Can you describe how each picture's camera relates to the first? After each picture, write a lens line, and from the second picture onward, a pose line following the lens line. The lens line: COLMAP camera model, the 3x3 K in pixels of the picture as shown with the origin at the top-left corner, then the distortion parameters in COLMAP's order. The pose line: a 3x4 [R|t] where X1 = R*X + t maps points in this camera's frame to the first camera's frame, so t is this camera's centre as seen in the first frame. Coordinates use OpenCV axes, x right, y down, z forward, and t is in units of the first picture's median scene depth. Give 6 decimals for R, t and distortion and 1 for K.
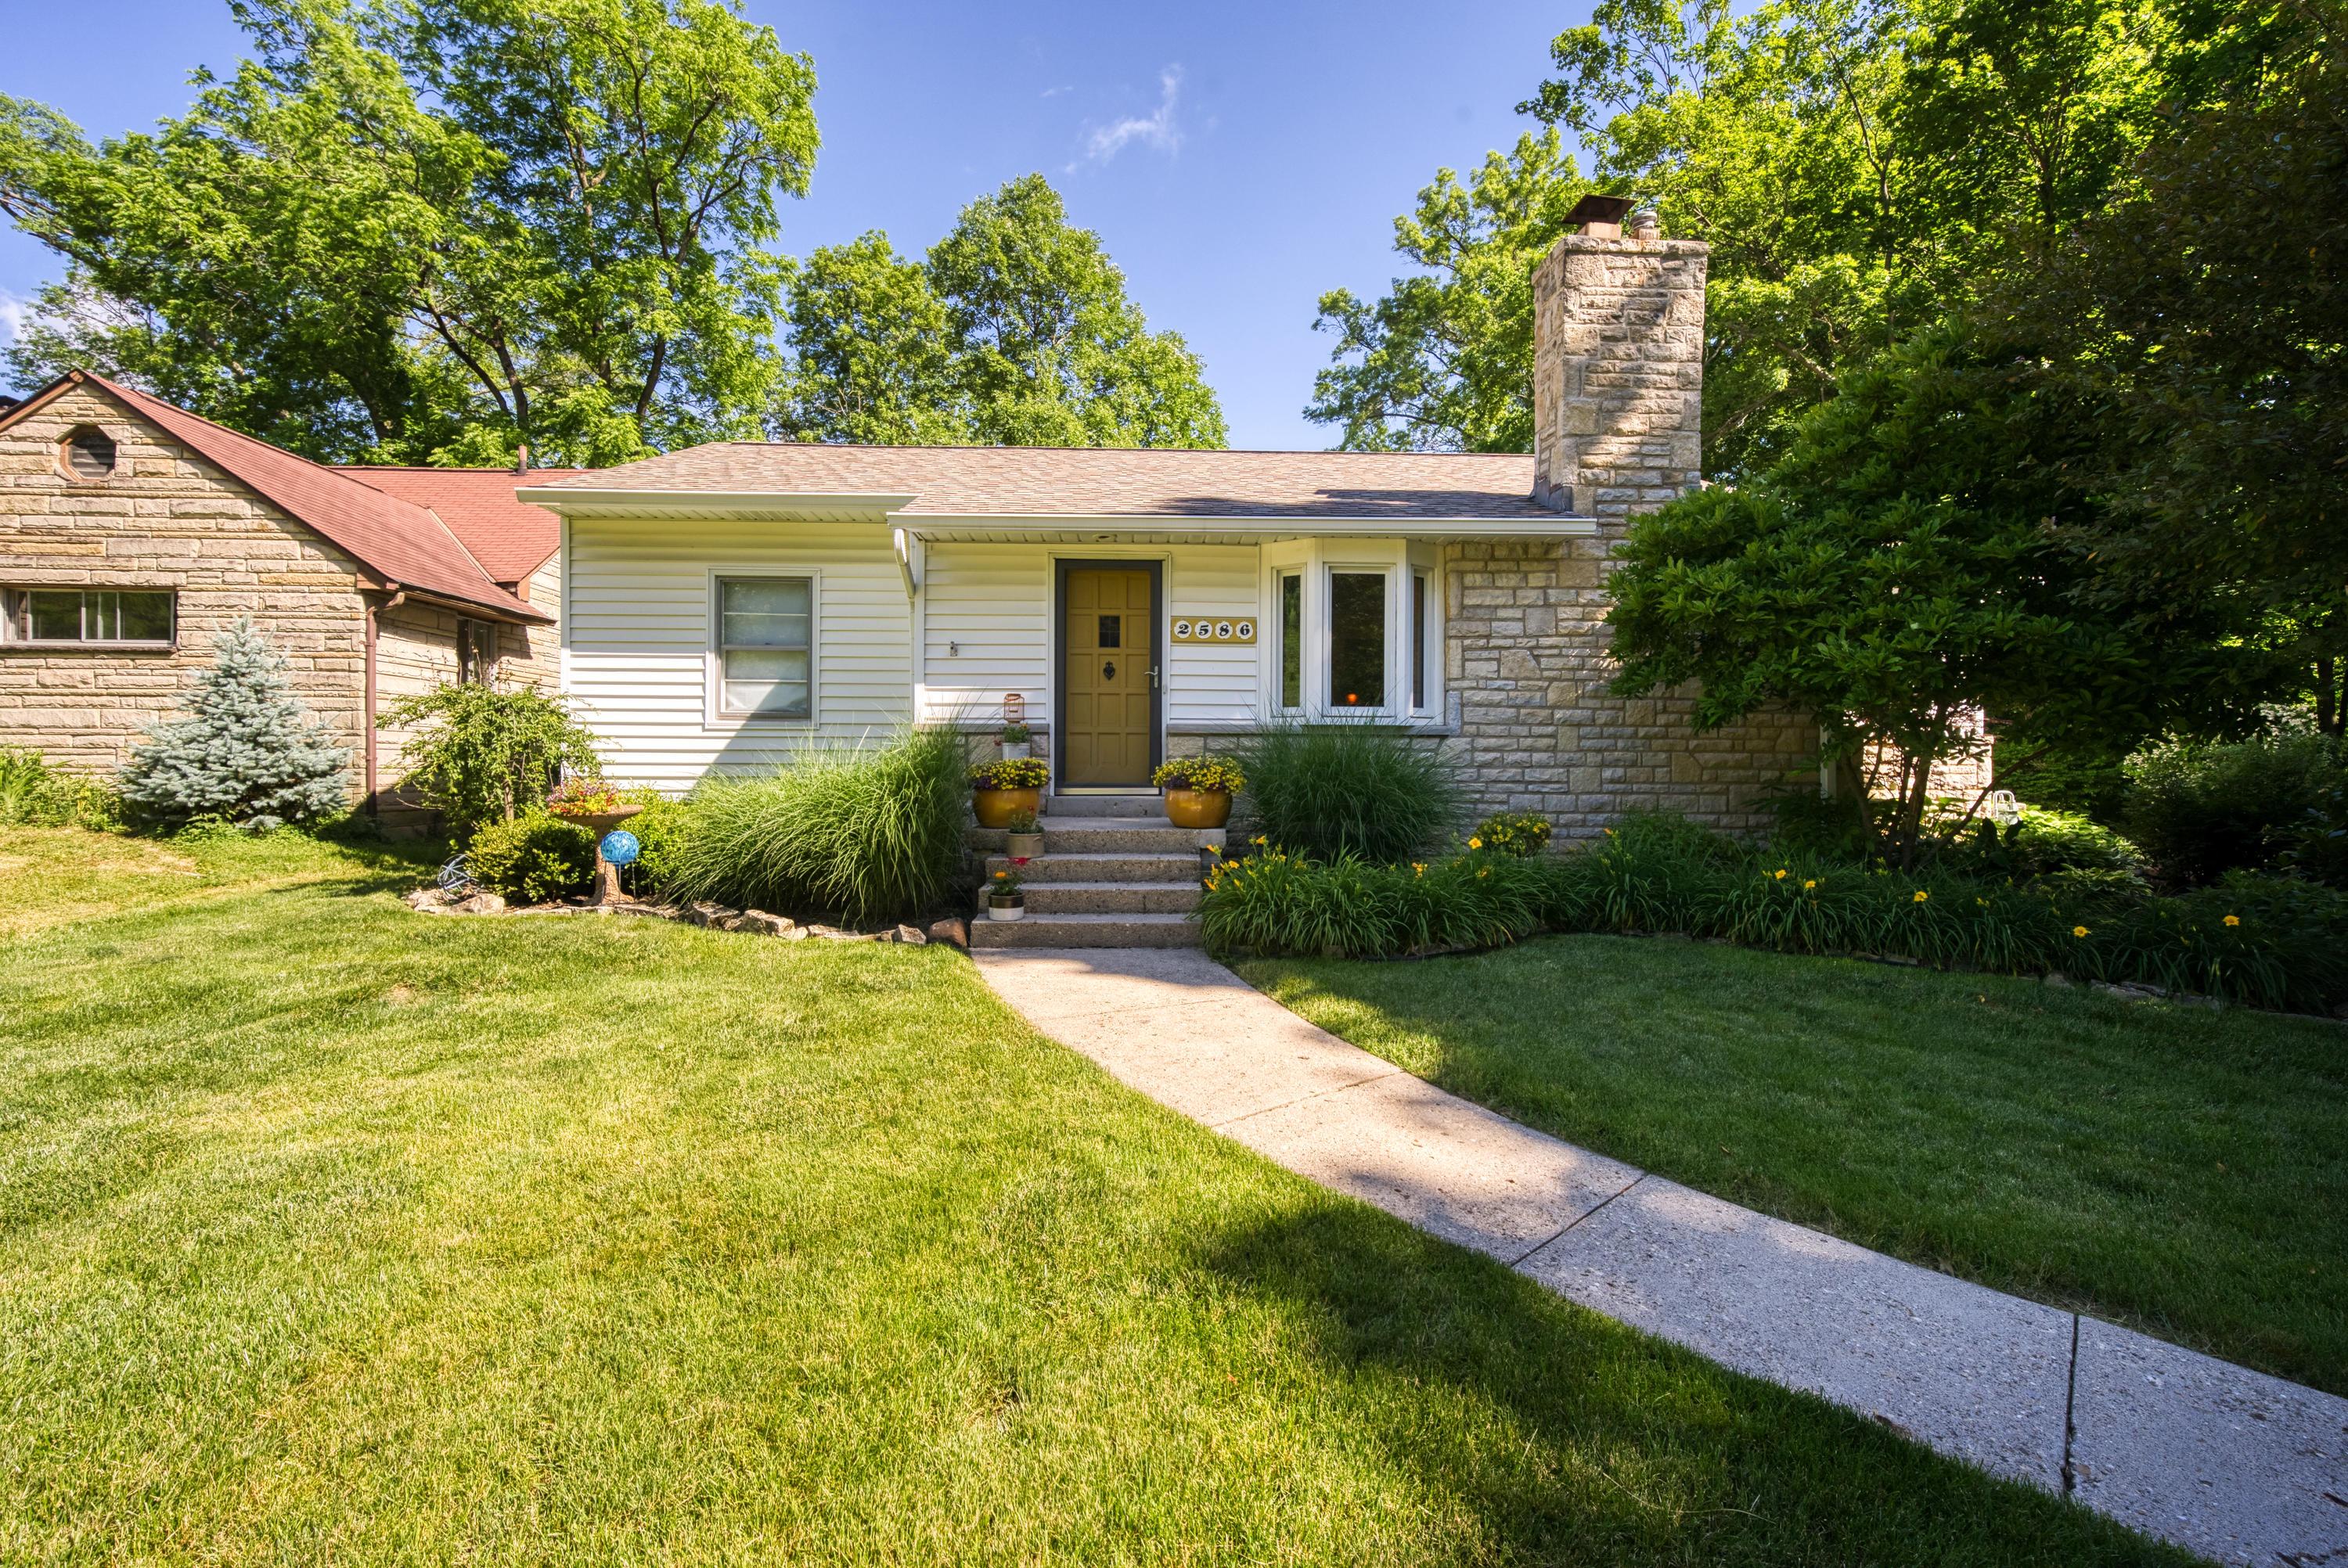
lens RADIAL K [[1018.1, 0, 1168.5], [0, 1018.1, 777.6], [0, 0, 1]] dist [0.002955, 0.000459]
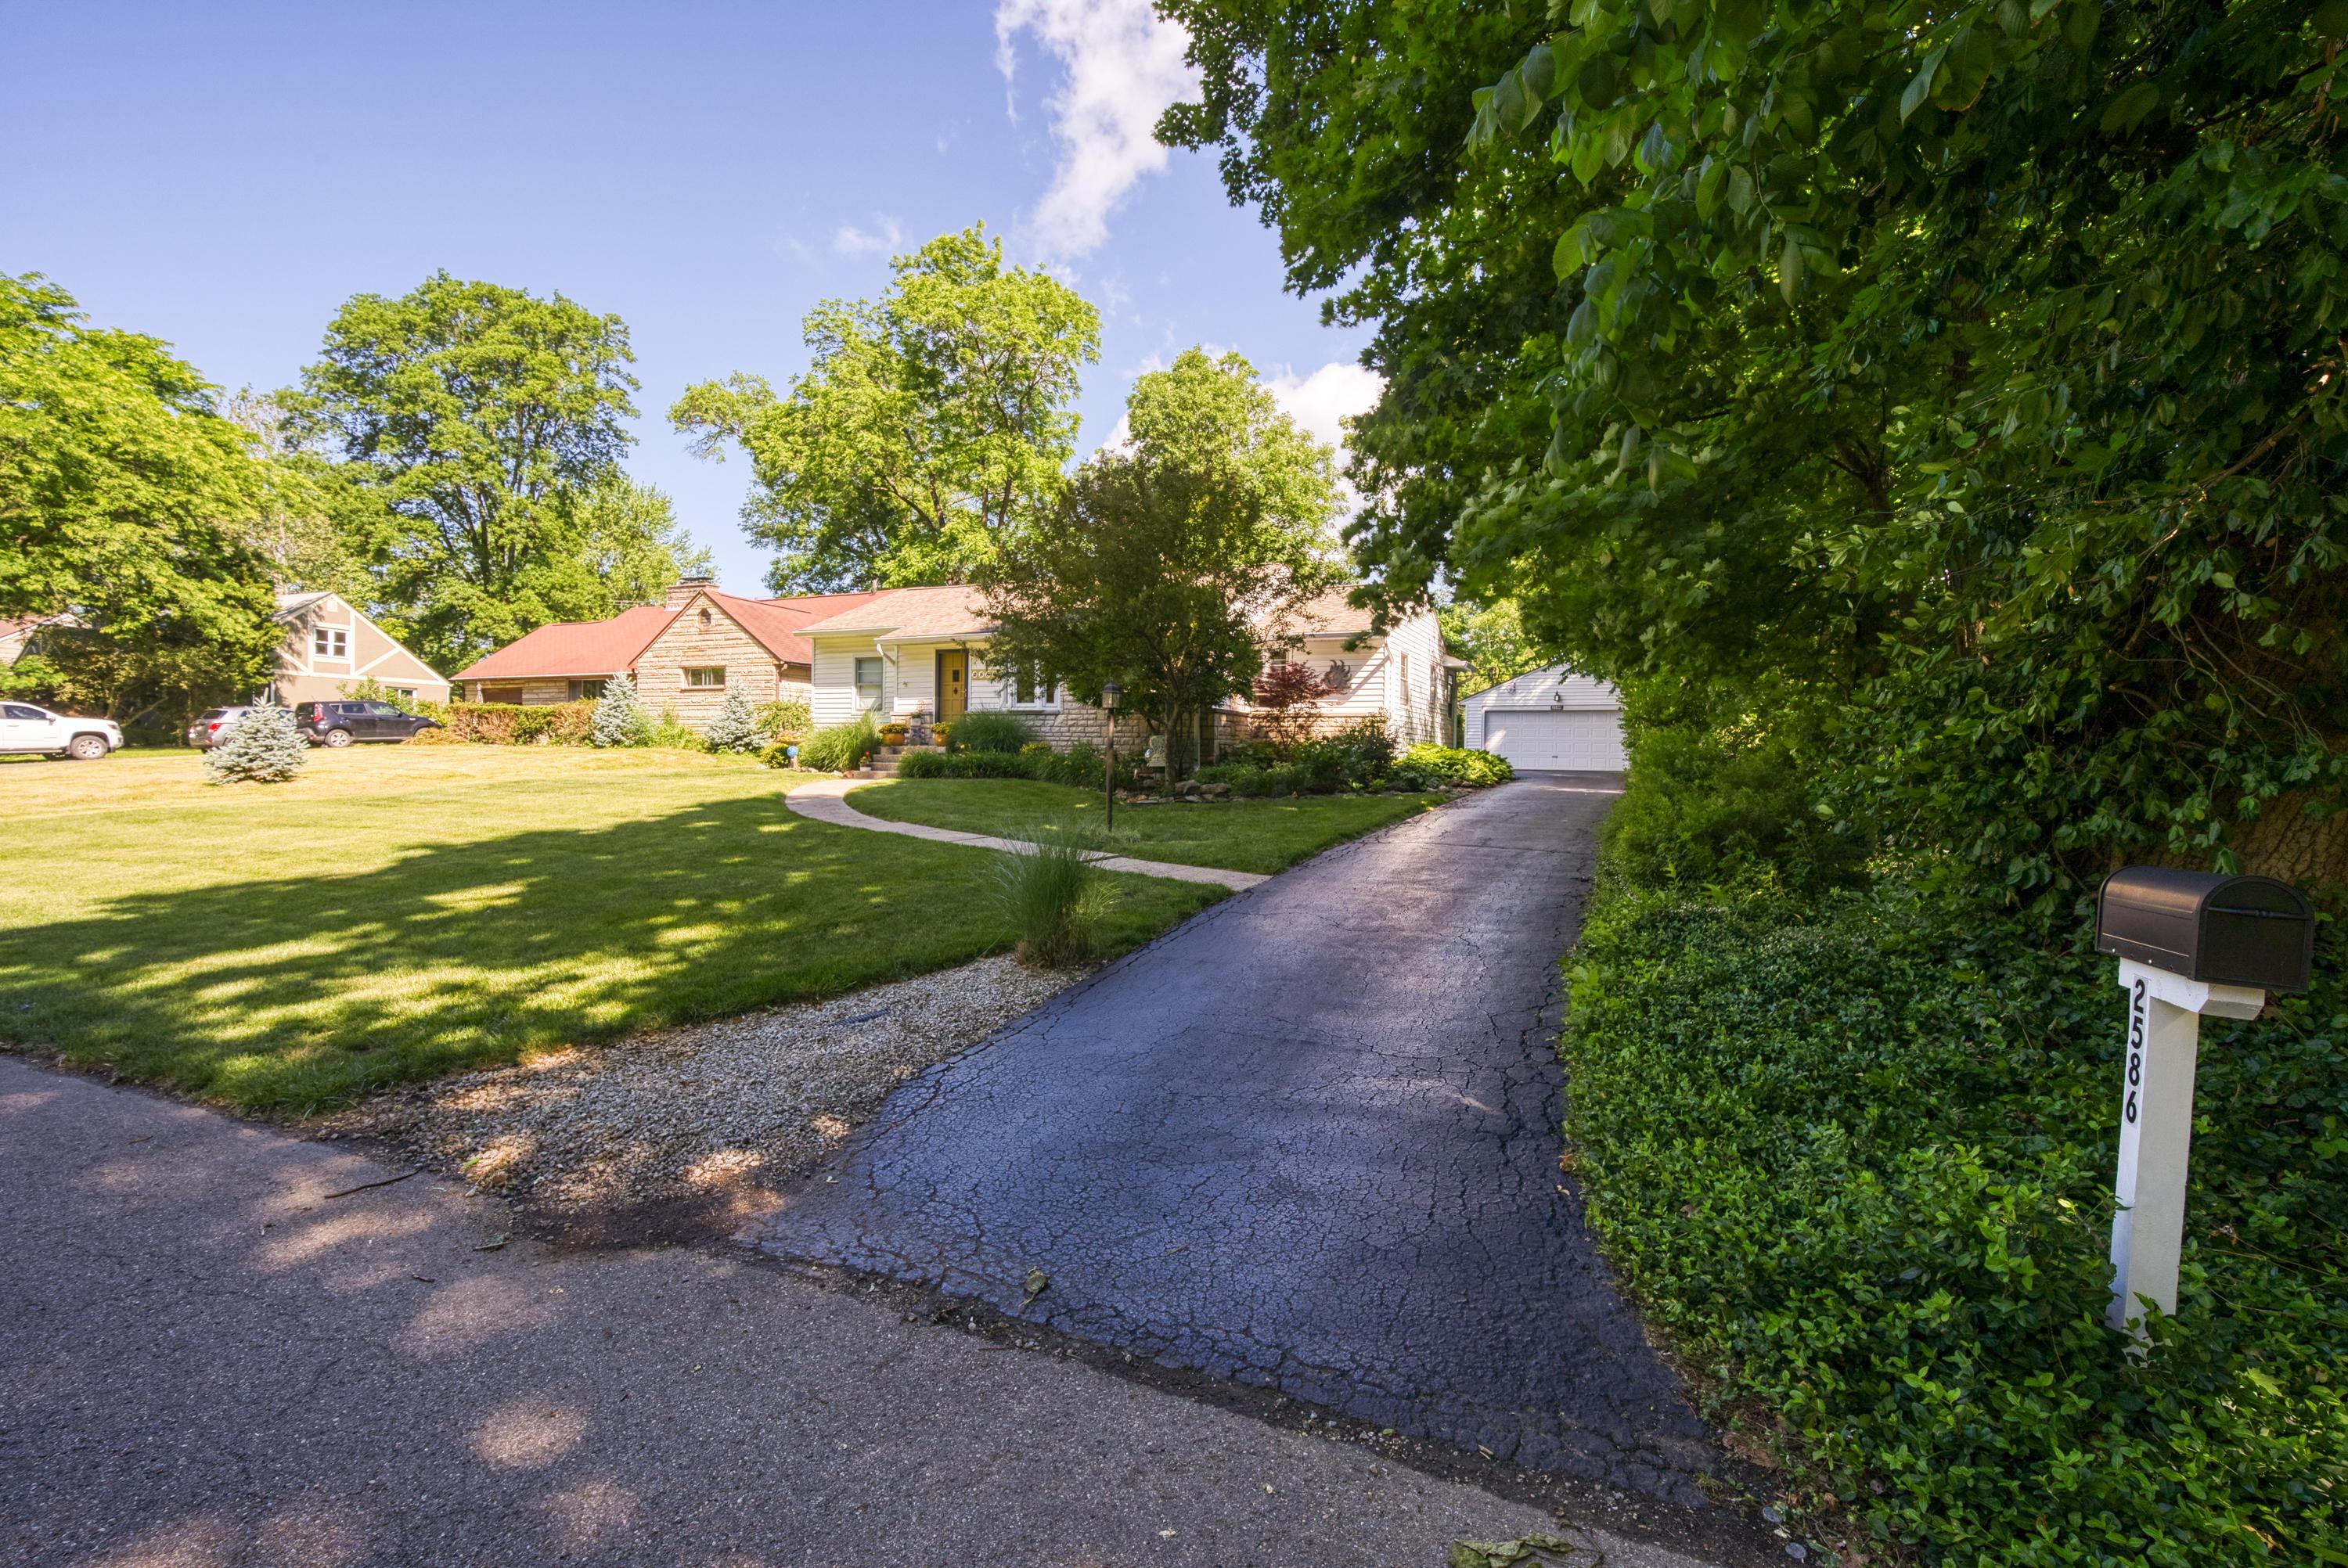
lens RADIAL K [[1018.1, 0, 1168.5], [0, 1018.1, 777.6], [0, 0, 1]] dist [0.002955, 0.000459]
pose [[0.889379, 0.017473, -0.456836, 1.634539], [-0.014857, 0.999846, 0.009318, 0.086434], [0.456929, -0.001500, 0.889502, -1.087012]]
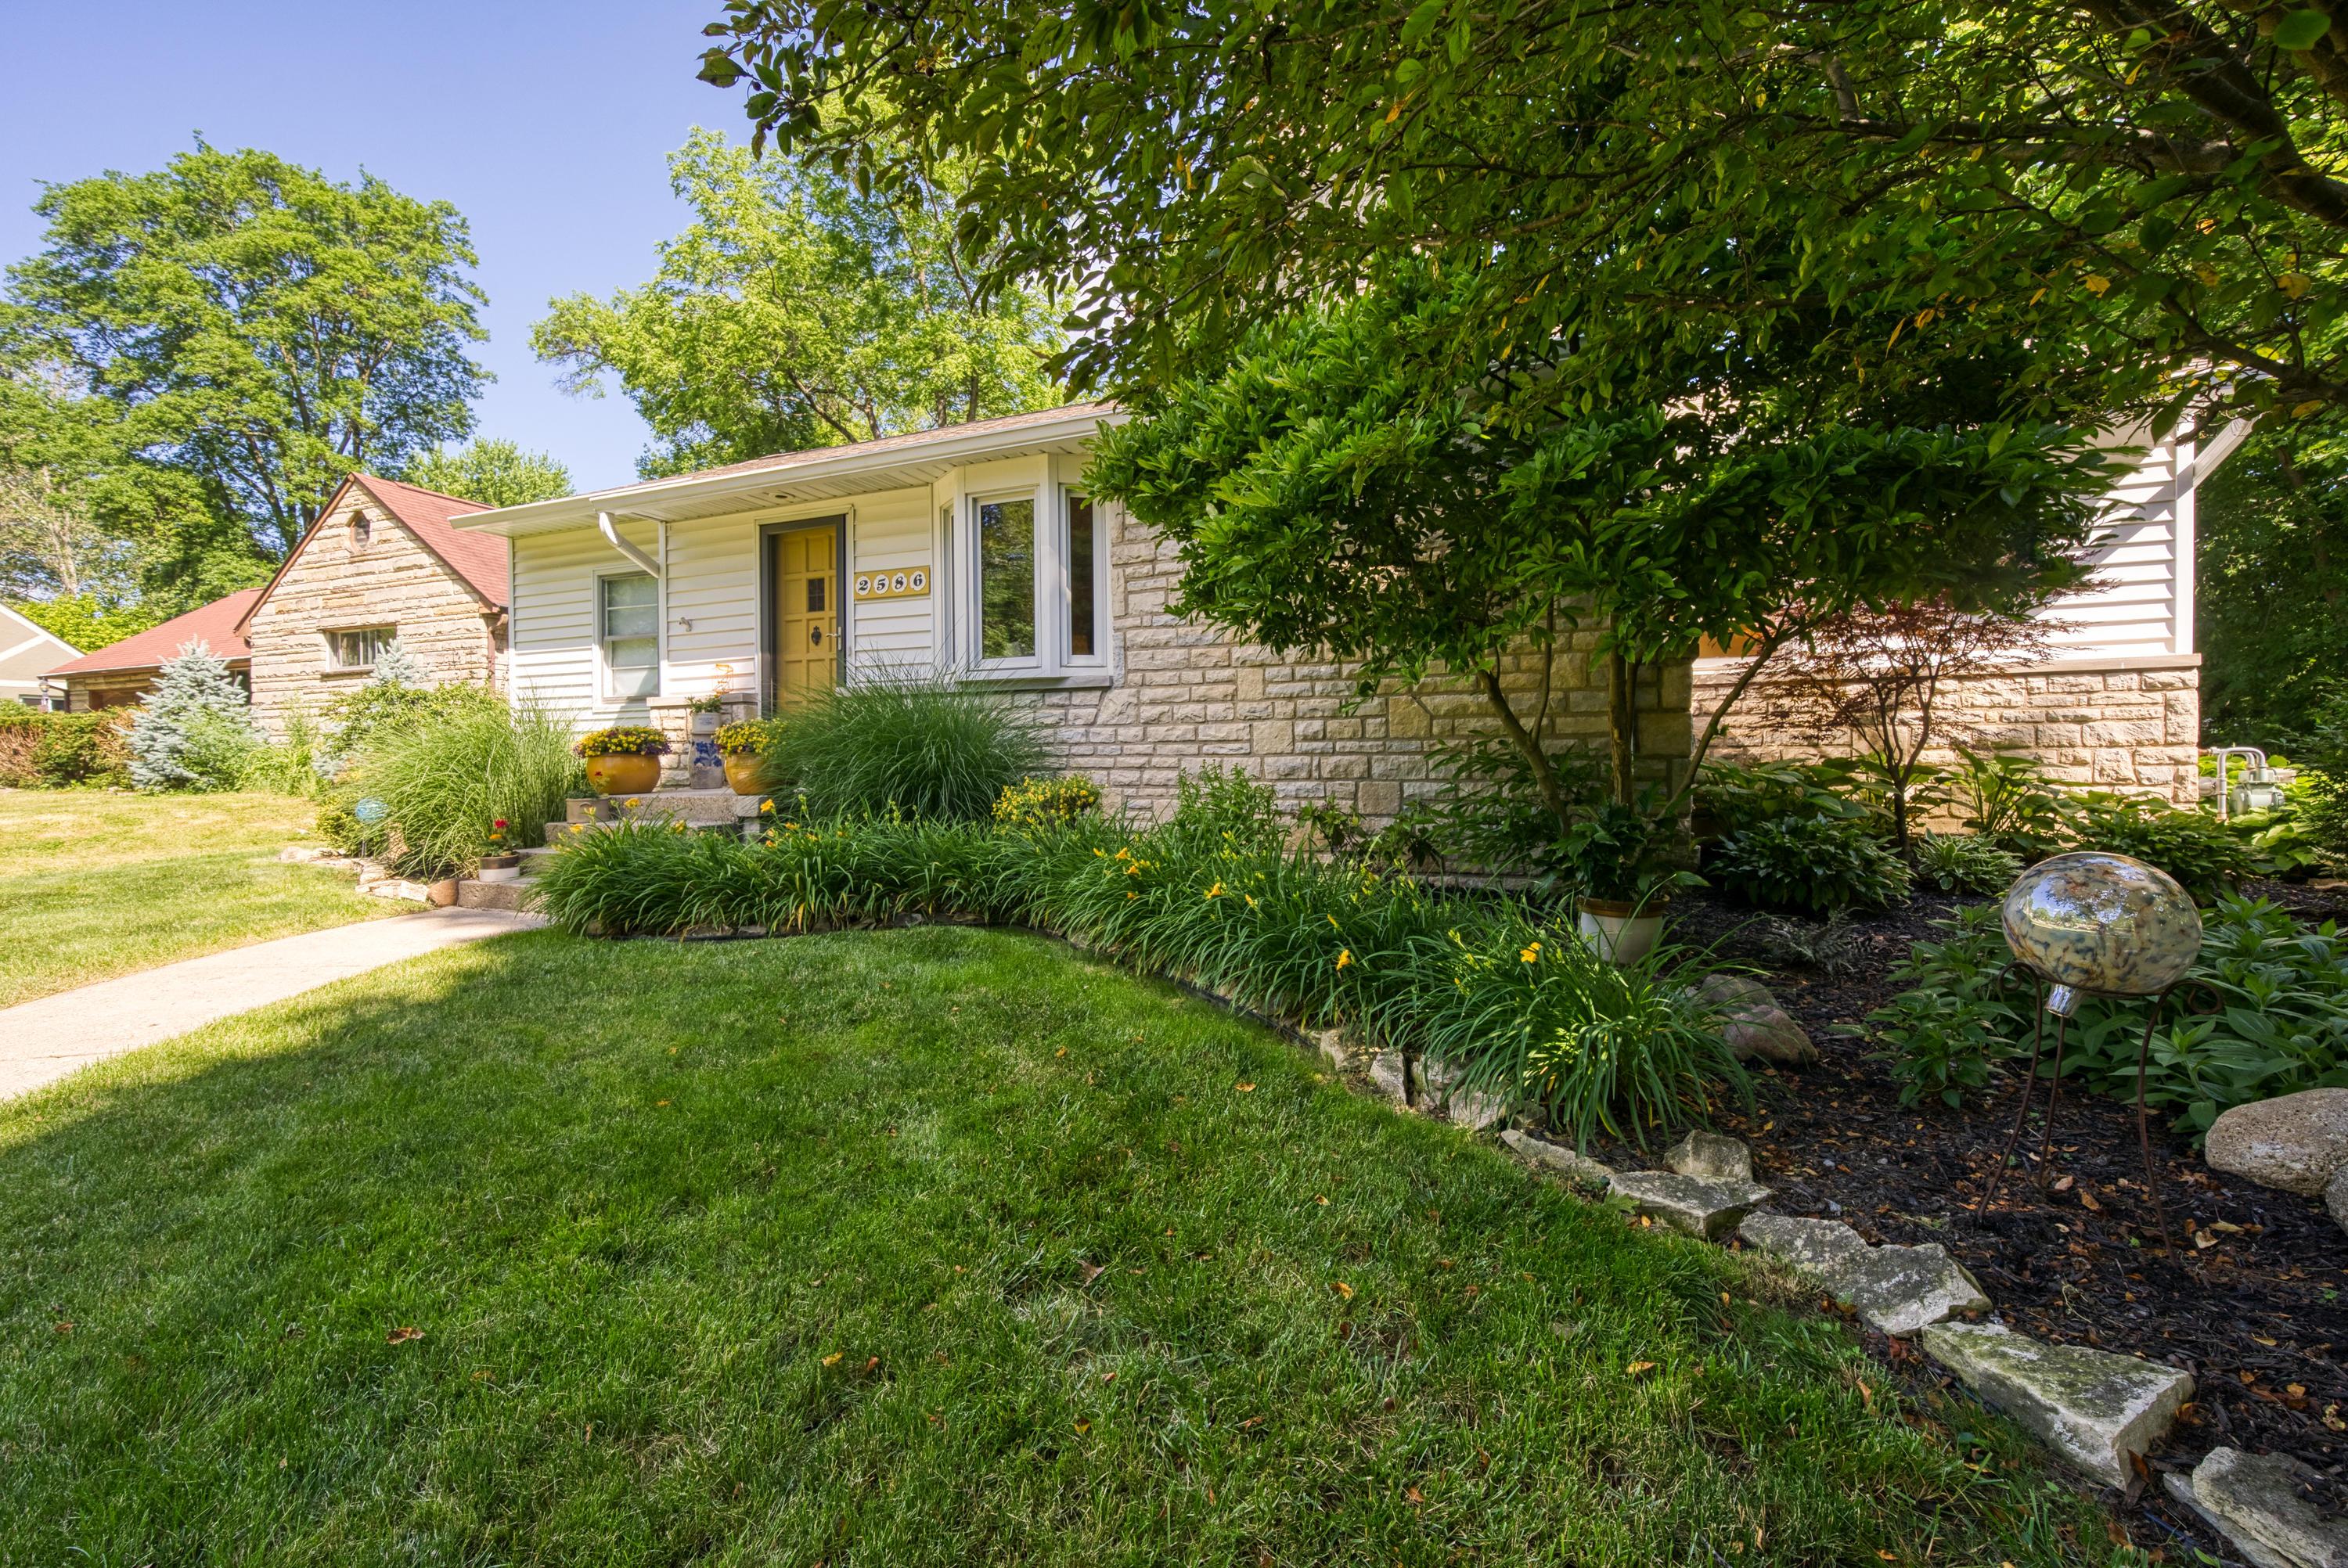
lens RADIAL K [[1018.1, 0, 1168.5], [0, 1018.1, 777.6], [0, 0, 1]] dist [0.002955, 0.000459]
pose [[0.898203, -0.005859, -0.439542, 0.663297], [0.007441, 0.999971, 0.001878, 0.029790], [0.439518, -0.004957, 0.898220, 0.280737]]
